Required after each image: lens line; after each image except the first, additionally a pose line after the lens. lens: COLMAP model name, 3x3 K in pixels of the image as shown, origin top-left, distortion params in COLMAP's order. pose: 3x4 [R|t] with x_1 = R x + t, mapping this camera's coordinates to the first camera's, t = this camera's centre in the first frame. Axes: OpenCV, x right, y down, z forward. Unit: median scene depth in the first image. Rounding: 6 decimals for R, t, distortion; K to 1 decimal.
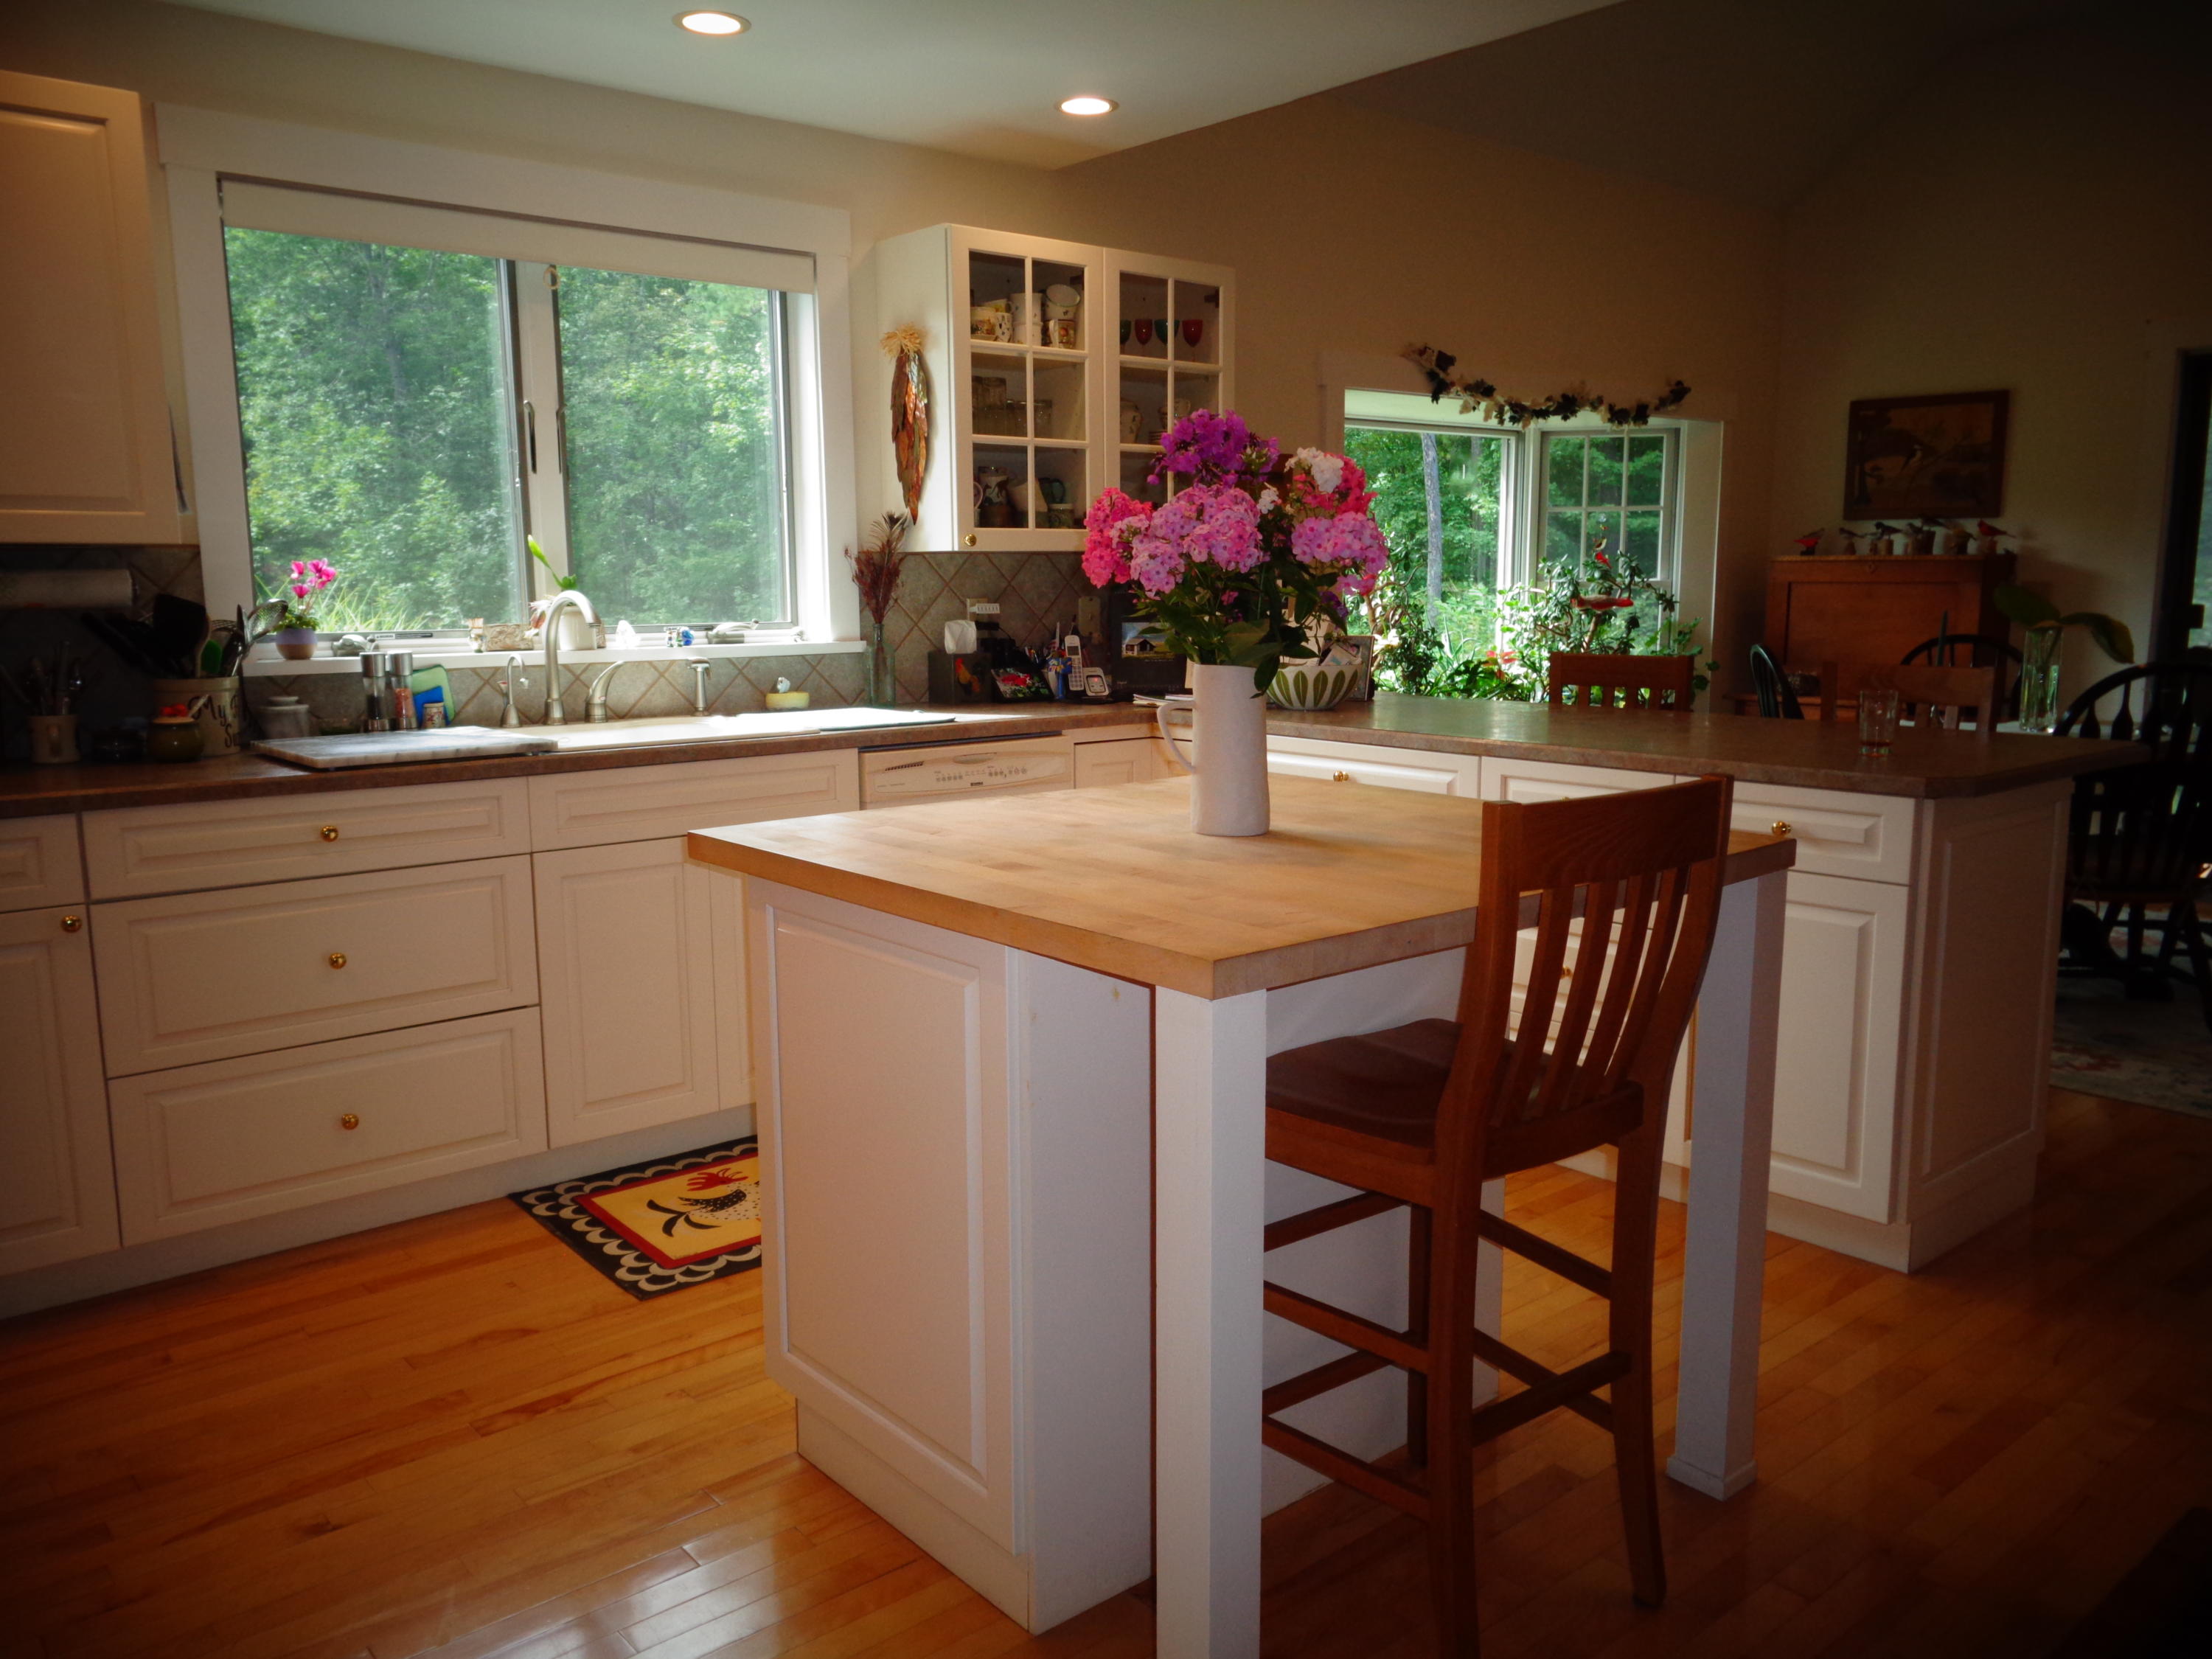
lens RADIAL K [[1679.6, 0, 1116.0], [0, 1679.6, 850.8], [0, 0, 1]] dist [0.033494, -0.016666]
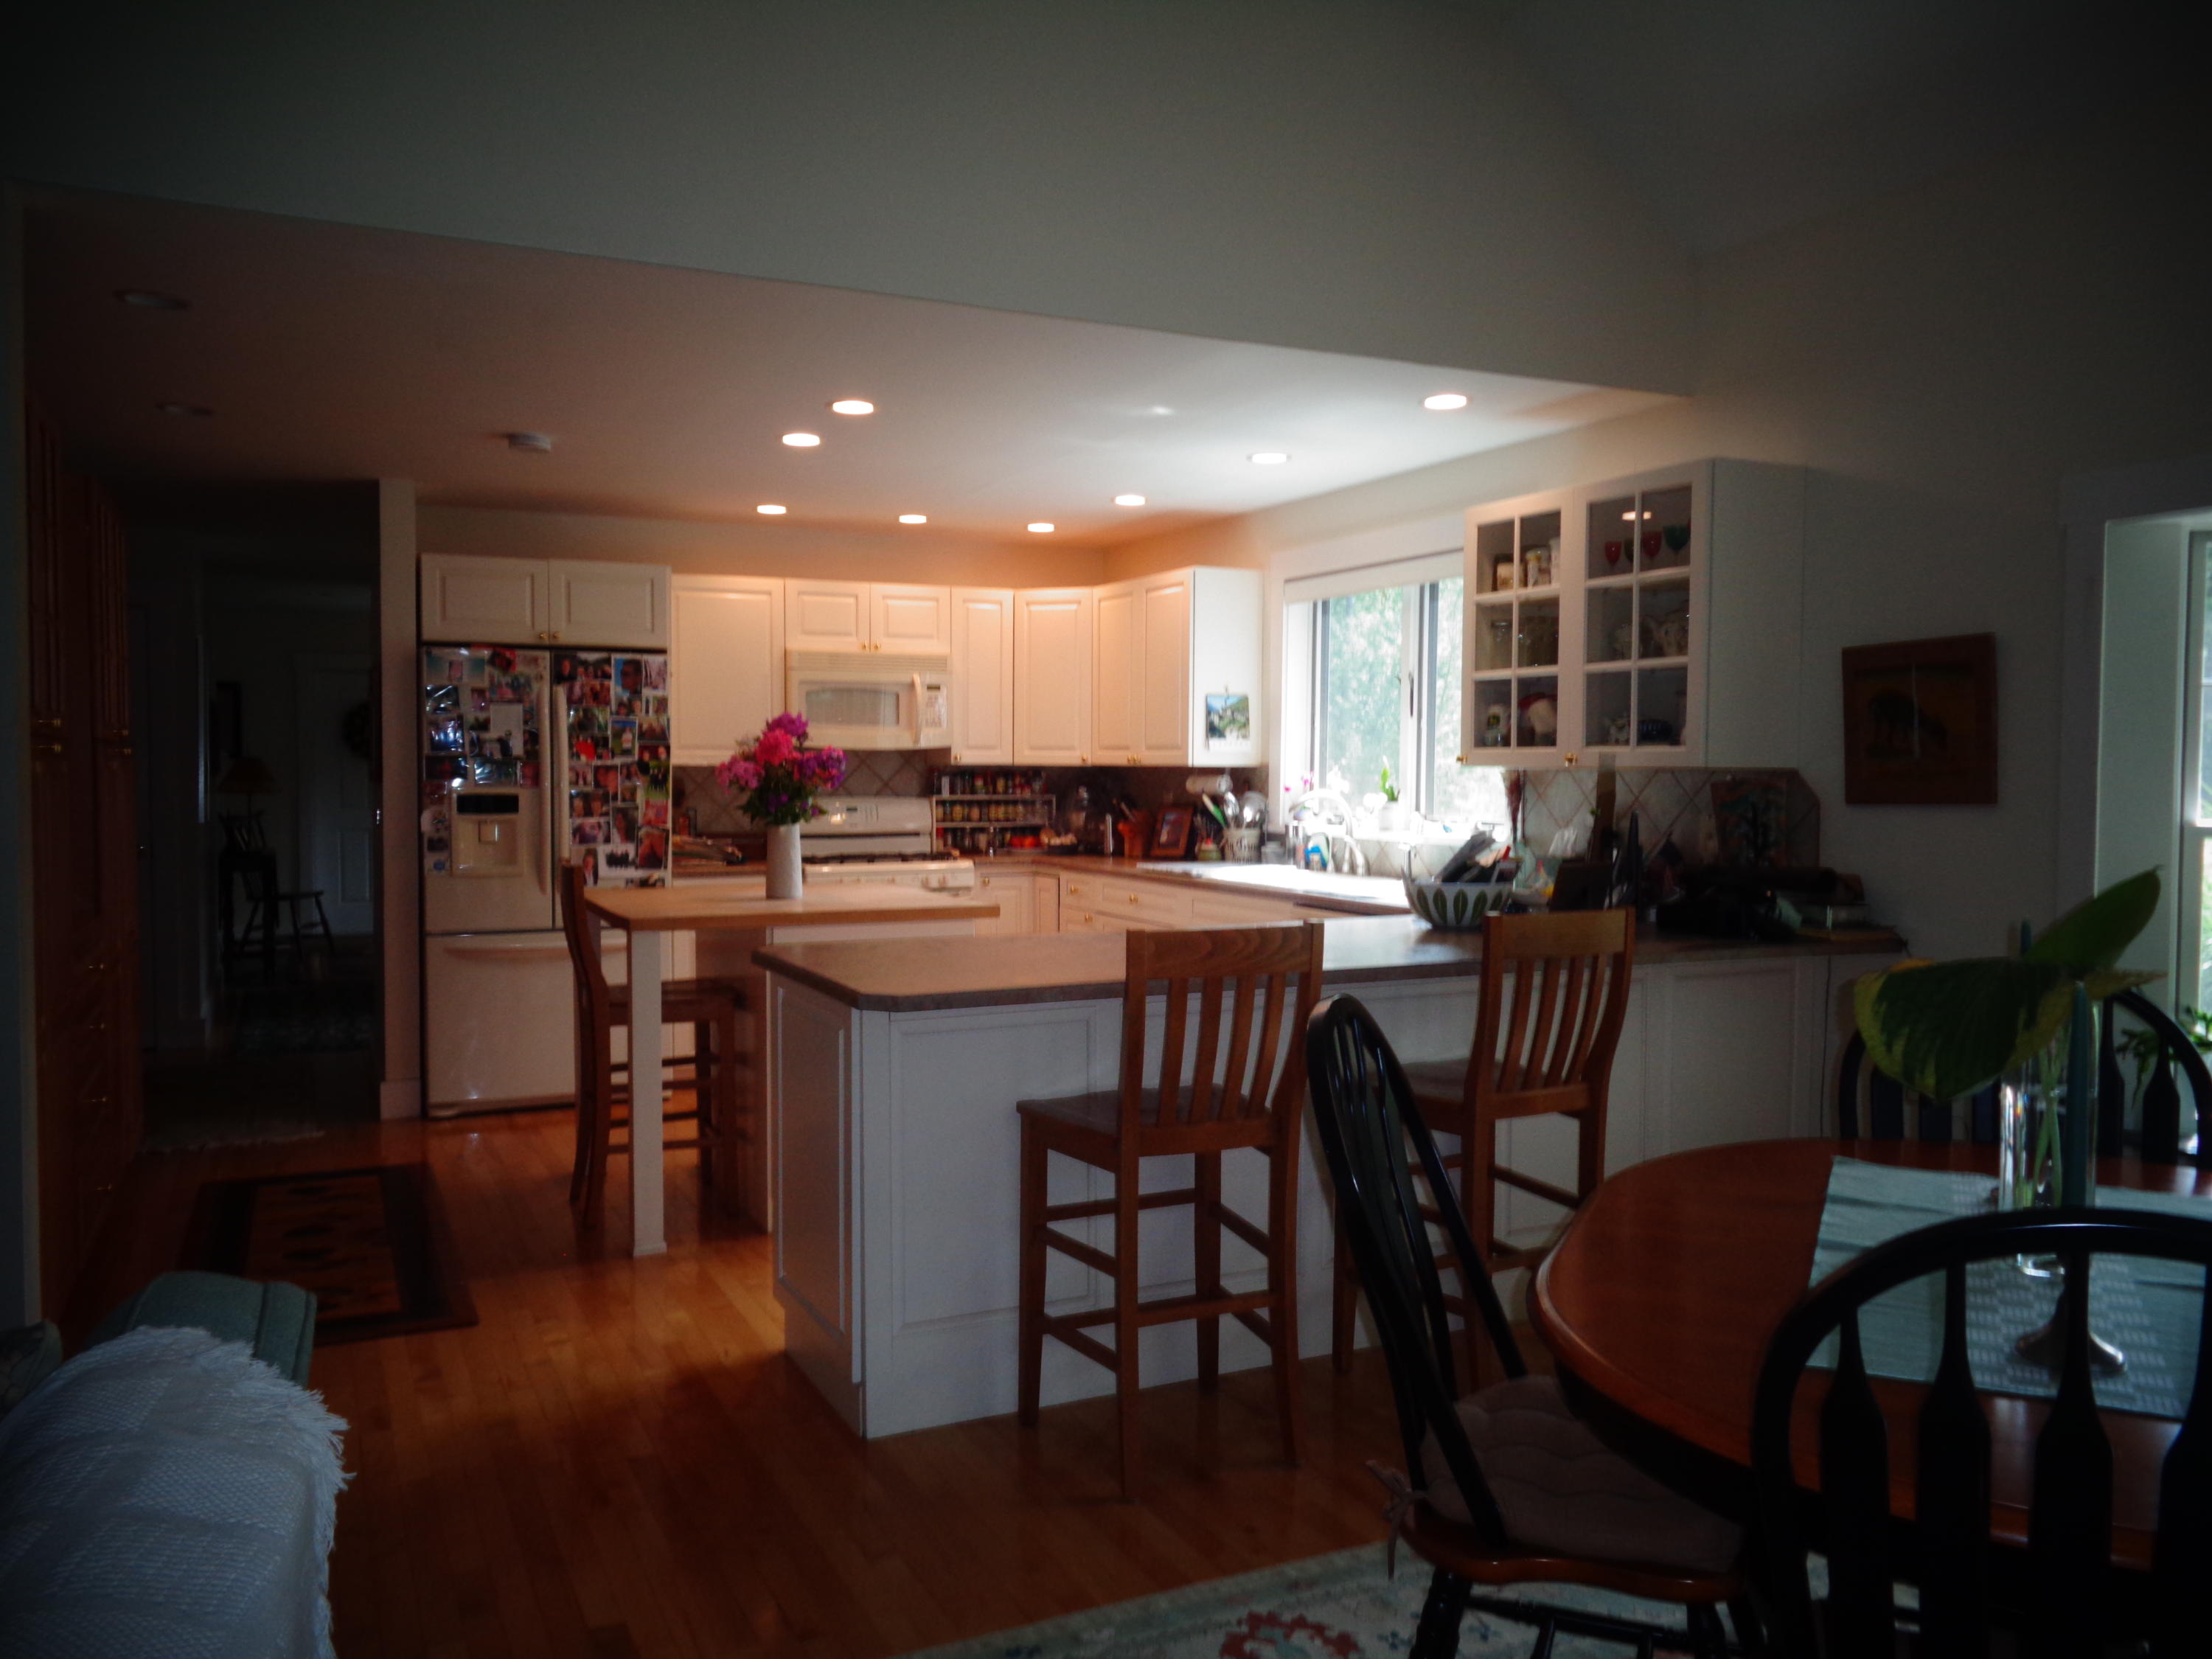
lens RADIAL K [[1679.6, 0, 1110.1], [0, 1679.6, 825.0], [0, 0, 1]] dist [0.033494, -0.016666]
pose [[-0.253521, 0.040208, -0.966494, 1.279100], [-0.159732, 0.983680, 0.082823, -0.219283], [0.954051, 0.175377, -0.242961, 1.175443]]
